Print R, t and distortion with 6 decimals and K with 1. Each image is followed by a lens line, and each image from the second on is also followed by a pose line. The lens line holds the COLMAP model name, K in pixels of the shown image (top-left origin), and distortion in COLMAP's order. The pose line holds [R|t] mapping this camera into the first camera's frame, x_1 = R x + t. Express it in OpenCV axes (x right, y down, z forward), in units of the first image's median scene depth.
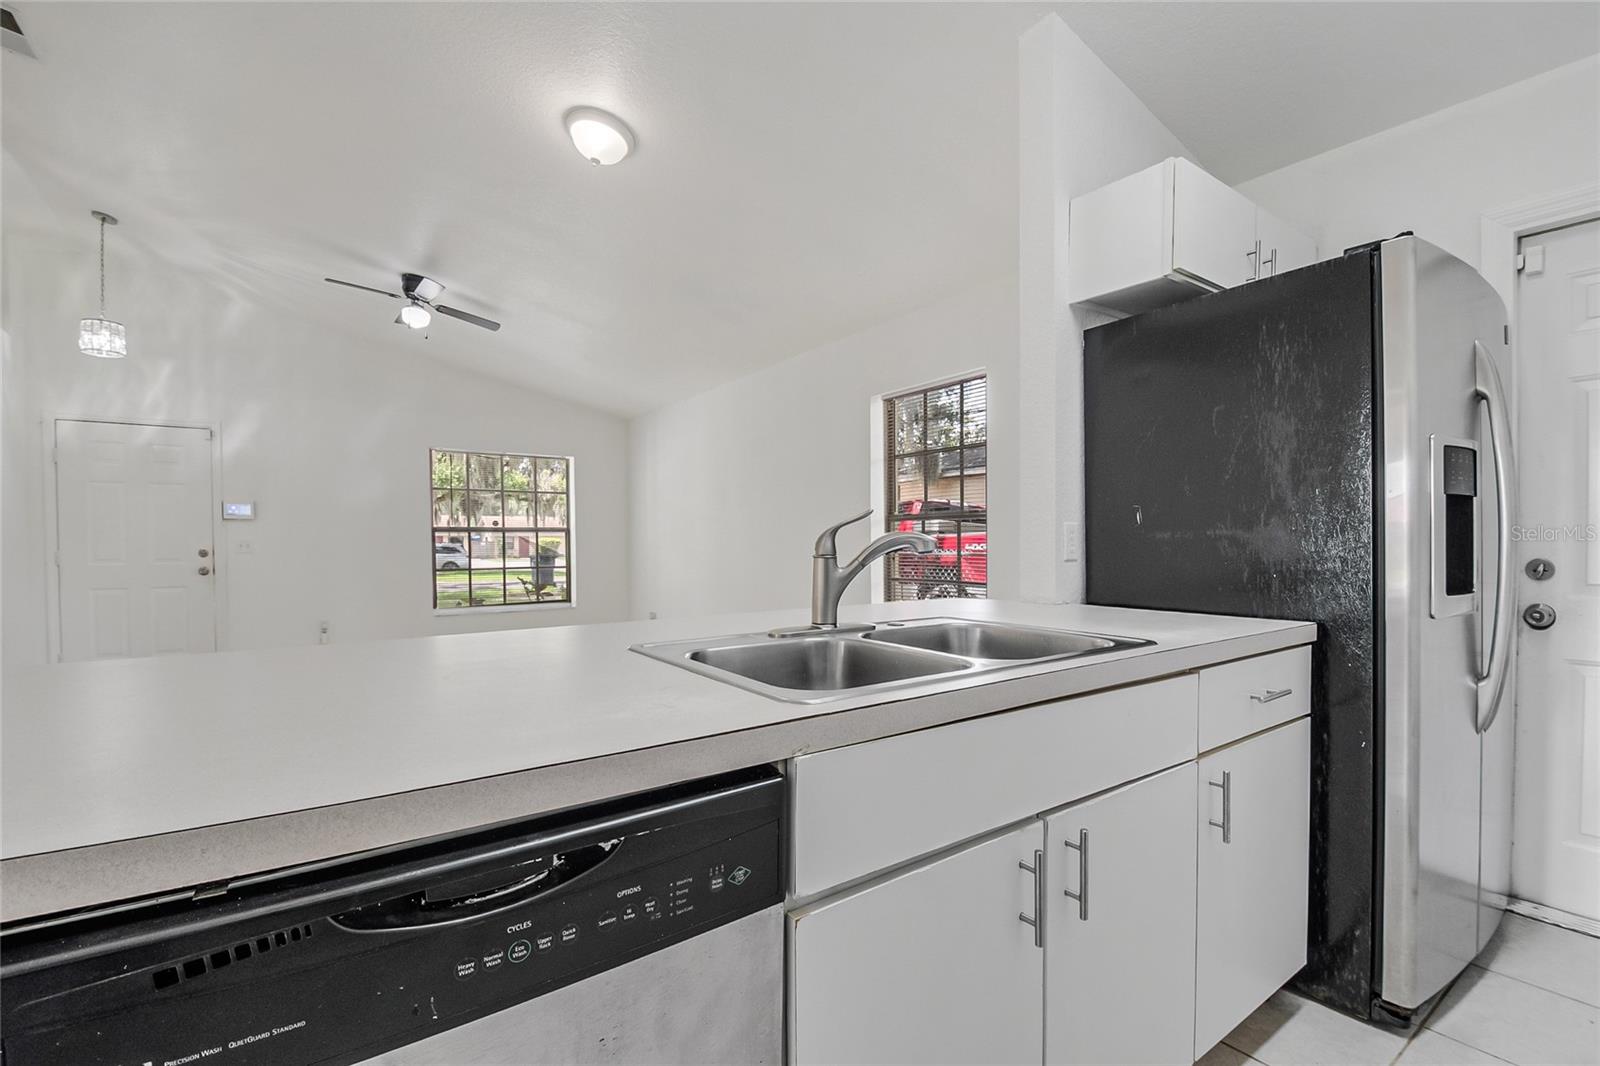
lens RADIAL K [[700.4, 0, 808.8], [0, 700.4, 552.6], [0, 0, 1]] dist [0.006651, -0.013132]
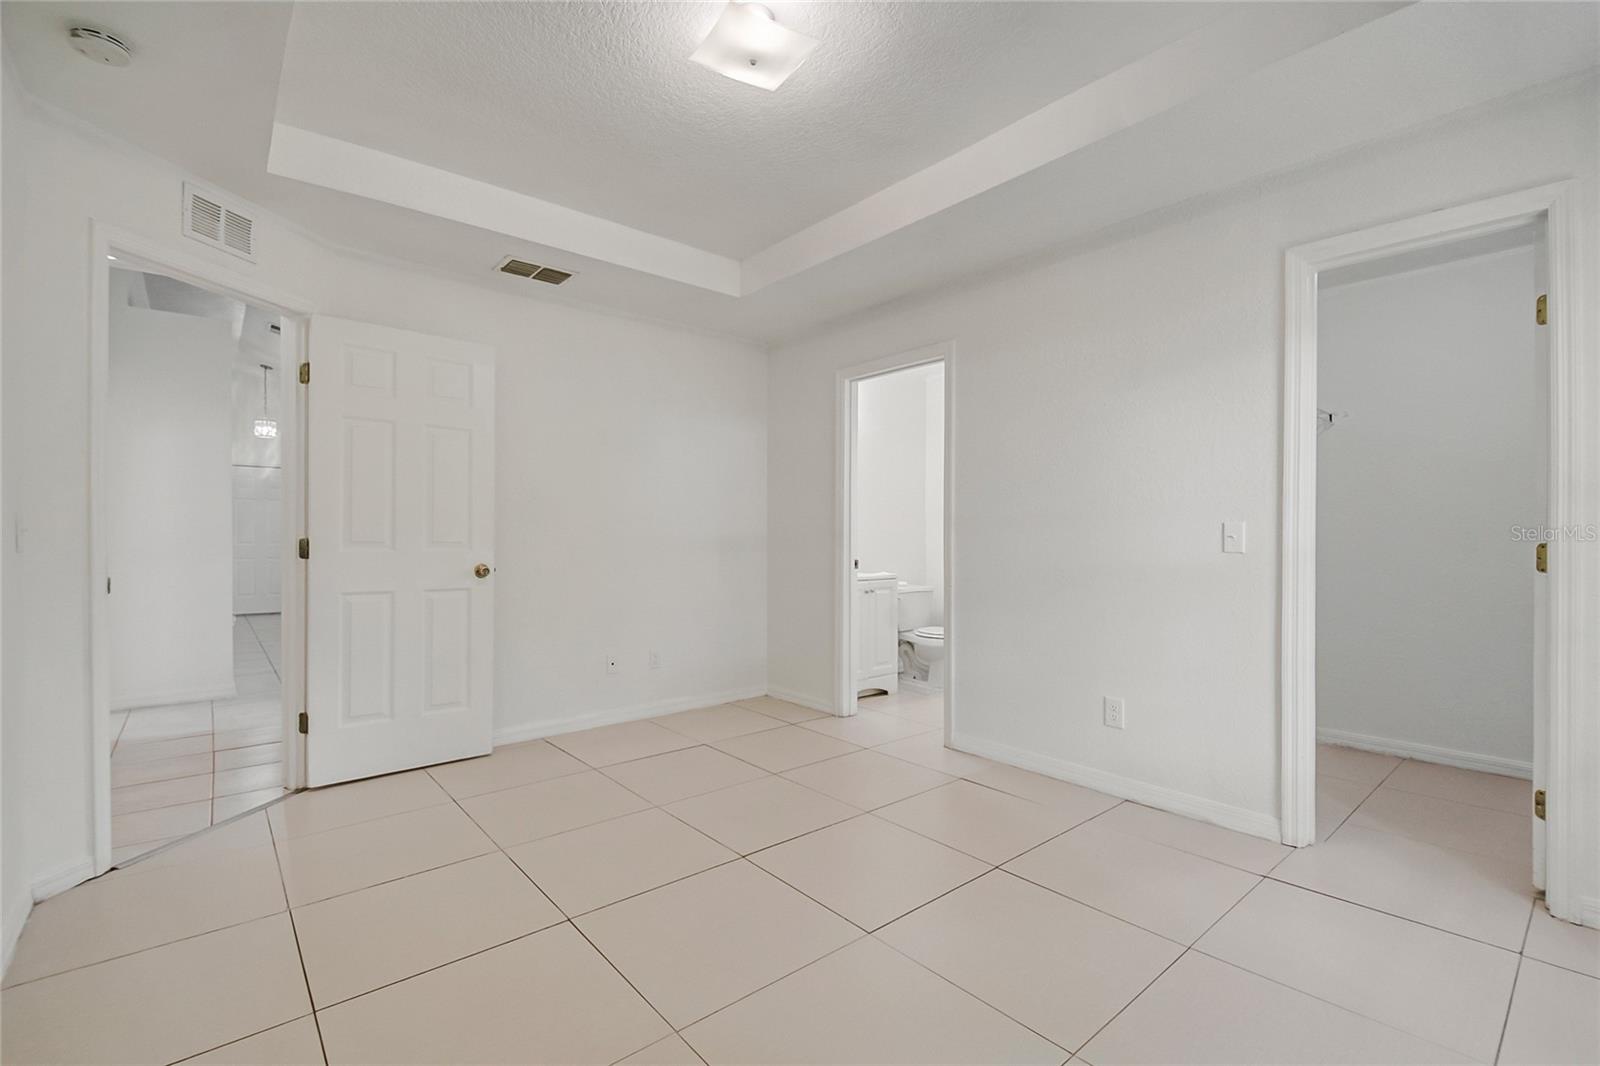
lens RADIAL K [[700.4, 0, 804.4], [0, 700.4, 536.5], [0, 0, 1]] dist [0.006651, -0.013132]
pose [[0.996416, 0.003782, 0.084506, 0.331125], [-0.002555, 0.999890, -0.014623, 0.020633], [-0.084552, 0.014355, 0.996316, -1.073342]]
